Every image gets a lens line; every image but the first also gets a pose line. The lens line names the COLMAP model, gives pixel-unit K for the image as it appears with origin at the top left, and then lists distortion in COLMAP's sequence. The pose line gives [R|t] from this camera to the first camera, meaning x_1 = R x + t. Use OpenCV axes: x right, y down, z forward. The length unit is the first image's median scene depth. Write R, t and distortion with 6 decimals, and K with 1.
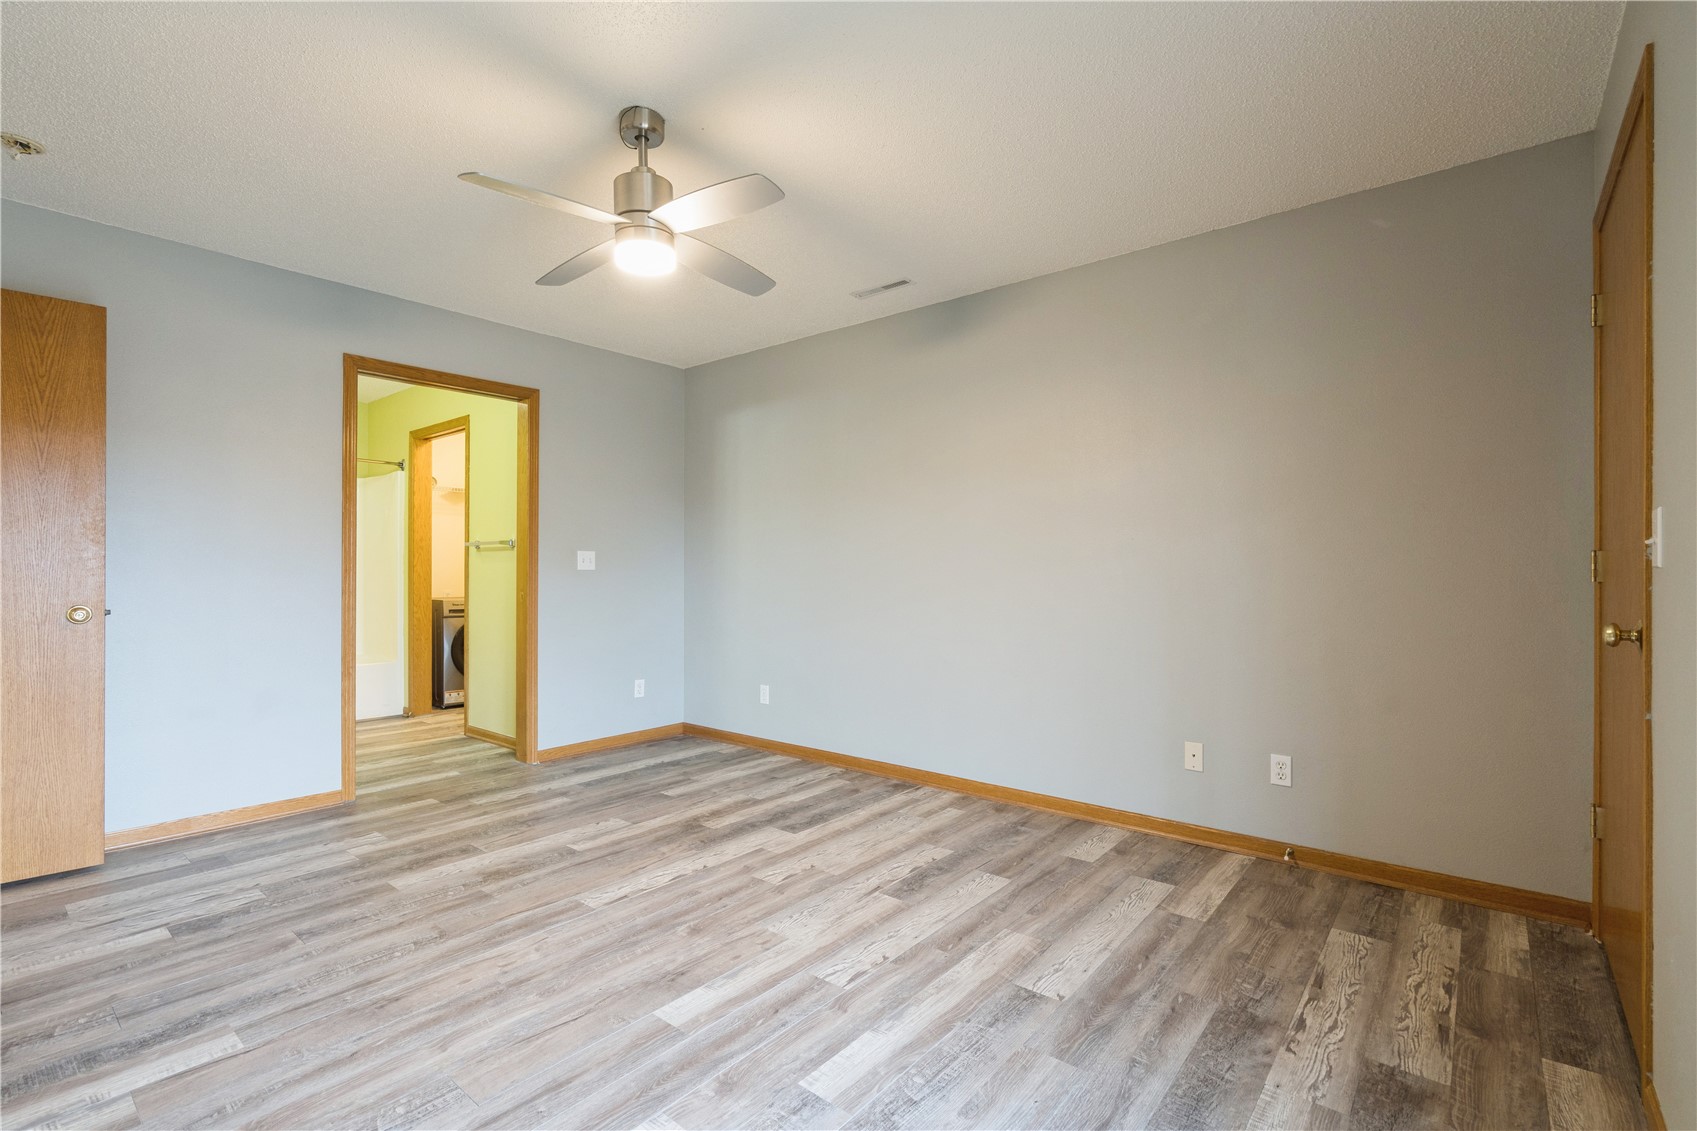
lens RADIAL K [[775.3, 0, 849.9], [0, 775.3, 567.9], [0, 0, 1]] dist [-0.003065, 0.000813]
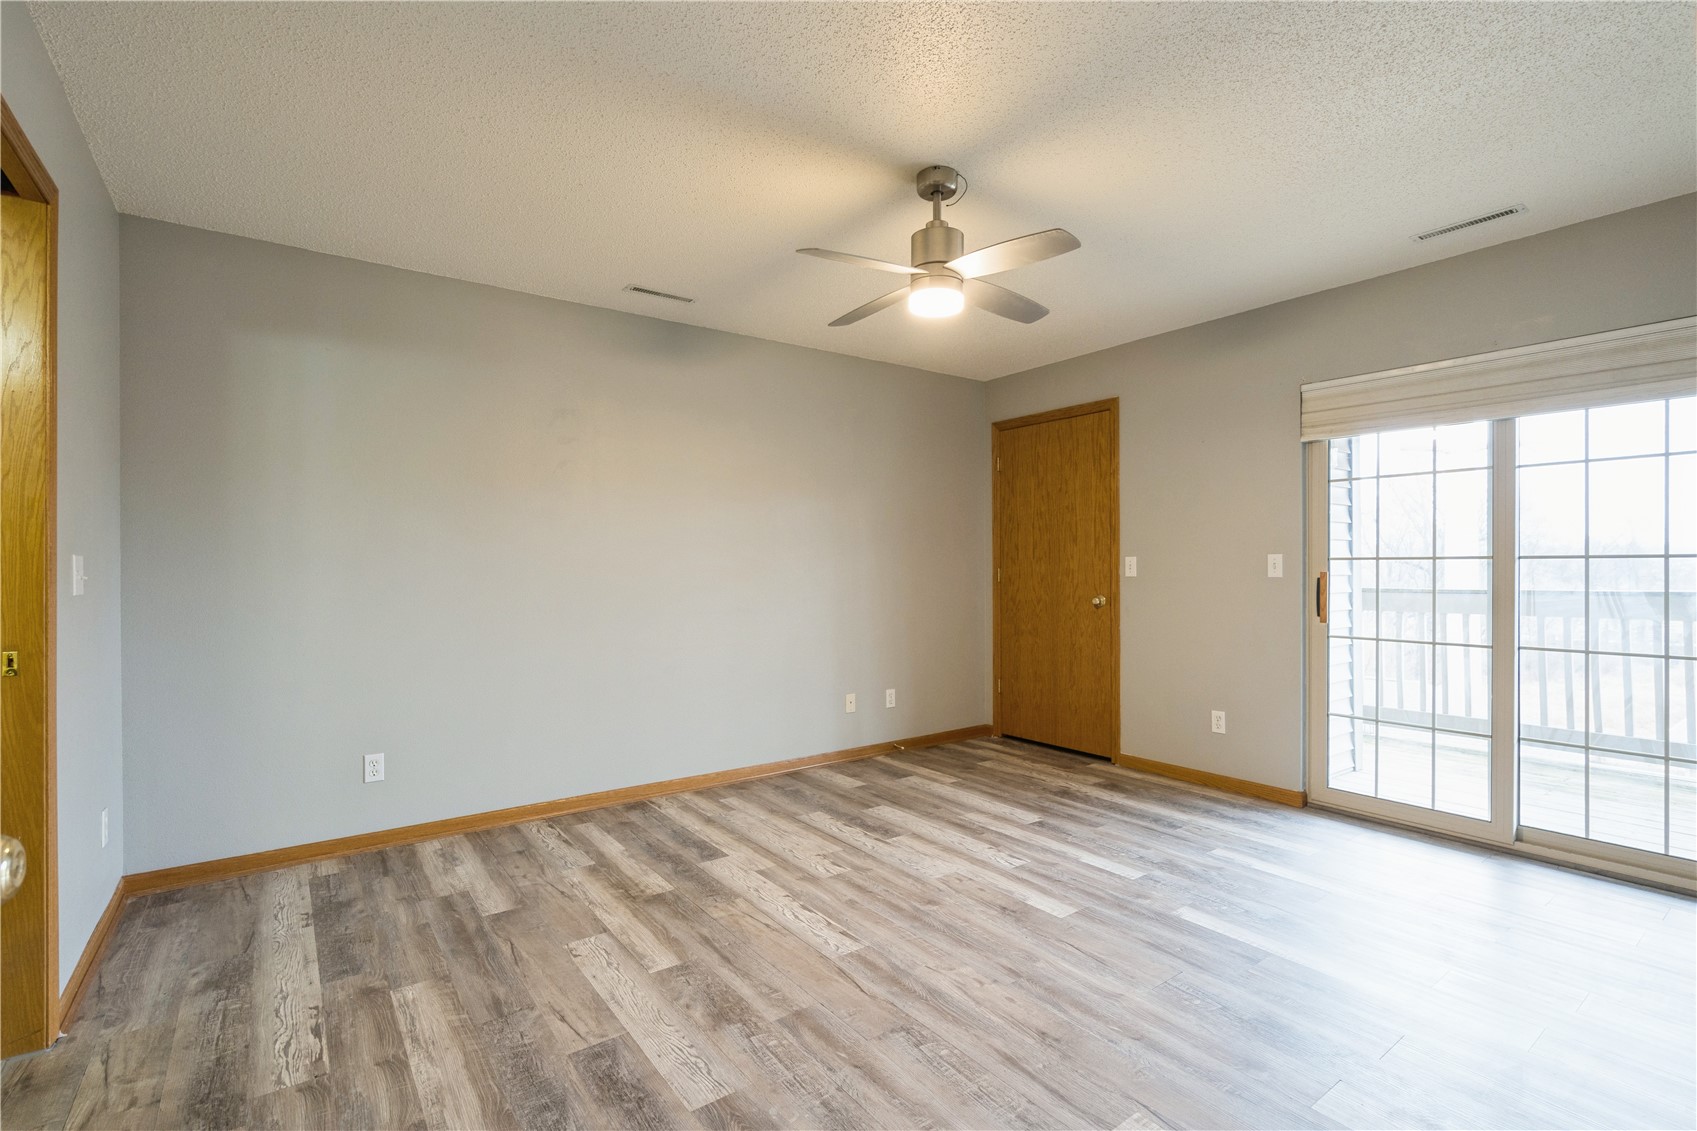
lens RADIAL K [[775.3, 0, 855.0], [0, 775.3, 572.1], [0, 0, 1]] dist [-0.003065, 0.000813]
pose [[0.230066, -0.004214, 0.973166, -1.126933], [0.000549, 0.999991, 0.004200, -0.019952], [-0.973175, -0.000432, 0.230066, 0.714298]]
